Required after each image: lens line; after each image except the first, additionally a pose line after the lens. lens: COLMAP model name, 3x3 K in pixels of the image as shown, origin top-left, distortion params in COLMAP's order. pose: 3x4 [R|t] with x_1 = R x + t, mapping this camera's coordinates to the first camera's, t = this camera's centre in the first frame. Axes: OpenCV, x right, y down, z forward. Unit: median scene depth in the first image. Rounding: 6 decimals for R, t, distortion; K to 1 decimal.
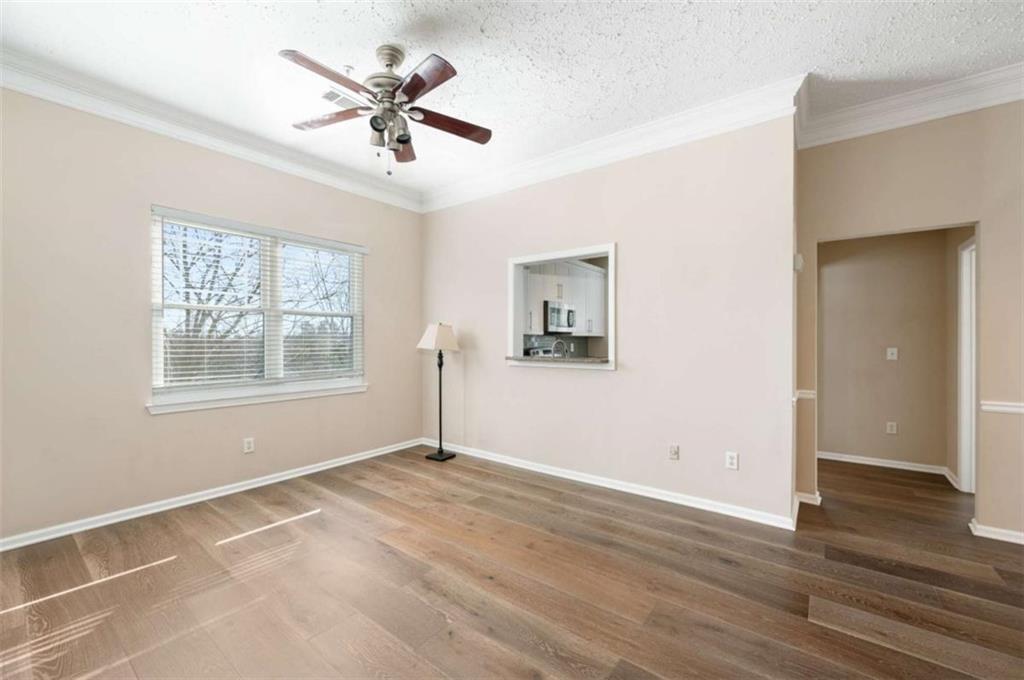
lens RADIAL K [[412.3, 0, 513.9], [0, 412.3, 342.2], [0, 0, 1]] dist [-0.002091, -0.000003]
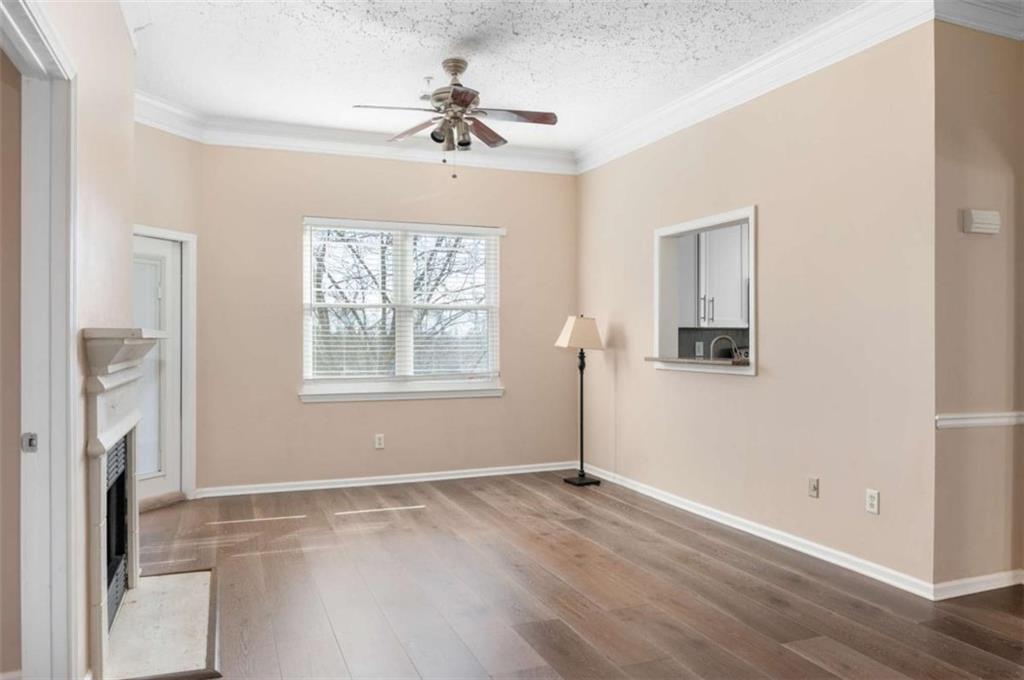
lens RADIAL K [[729.2, 0, 511.7], [0, 729.2, 332.7], [0, 0, 1]] dist [-0.001914, 0.000101]
pose [[0.857692, -0.005074, -0.514139, 0.620769], [-0.000707, 0.999939, -0.011048, 0.005881], [0.514163, 0.009839, 0.857636, -0.409854]]
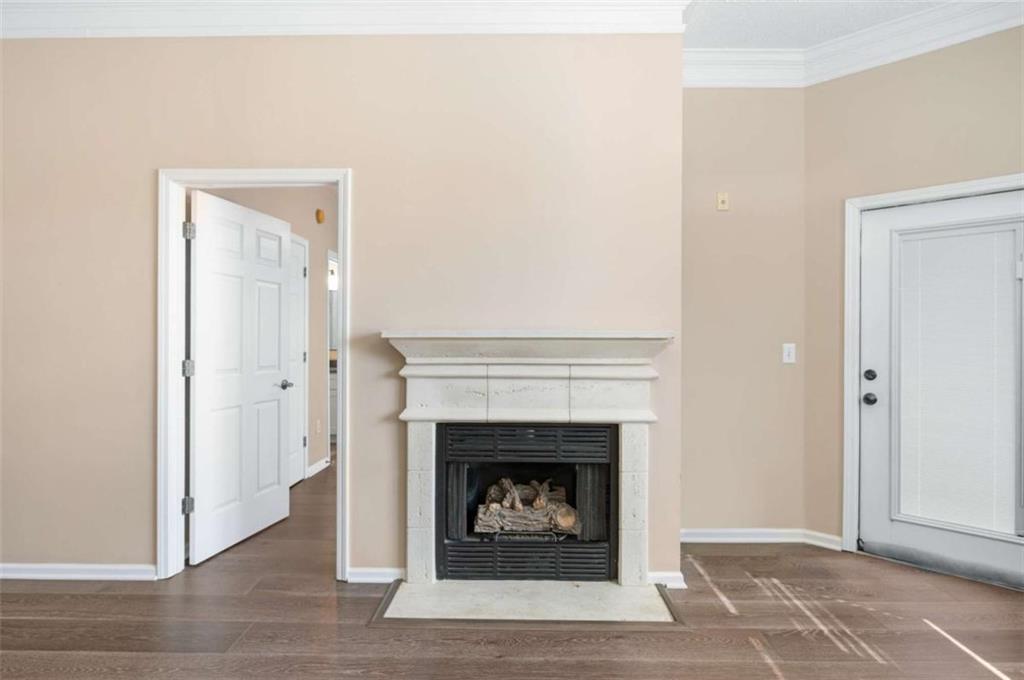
lens RADIAL K [[545.7, 0, 512.0], [0, 545.7, 340.0], [0, 0, 1]] dist [-0.000774, 0.000798]
pose [[-0.800628, -0.001218, -0.599160, 0.169620], [-0.003863, 0.999988, 0.003130, 0.004339], [0.599149, 0.004821, -0.800623, 0.882740]]
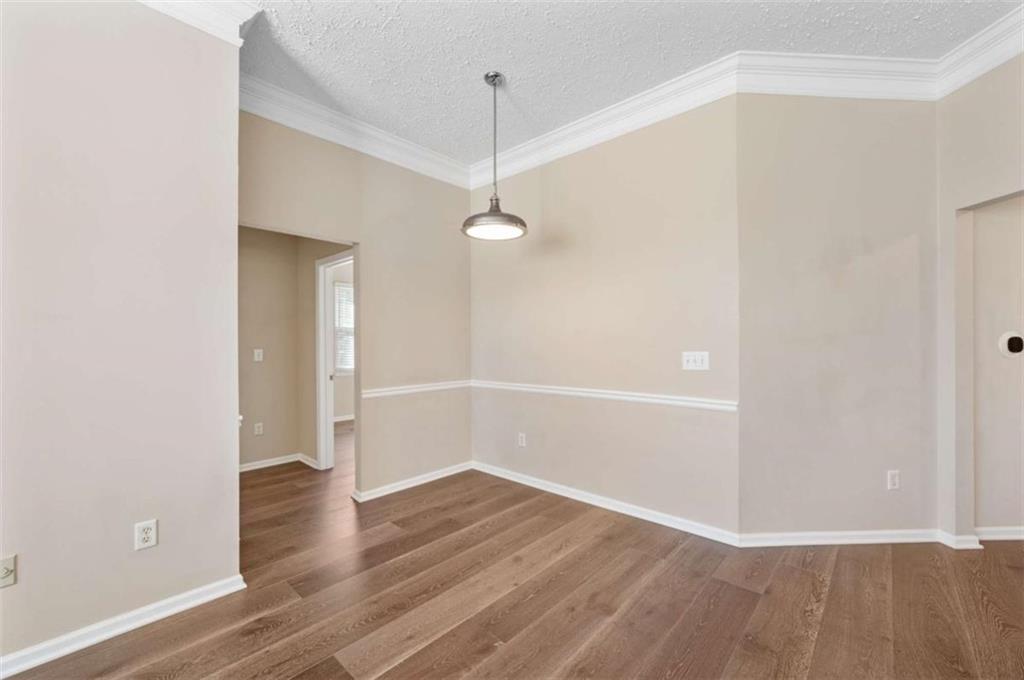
lens RADIAL K [[412.3, 0, 513.9], [0, 412.3, 342.2], [0, 0, 1]] dist [-0.002091, -0.000003]
pose [[0.085494, 0.000989, 0.996338, -0.039698], [0.004441, 0.999989, -0.001374, 0.001230], [-0.996329, 0.004543, 0.085489, 0.378791]]
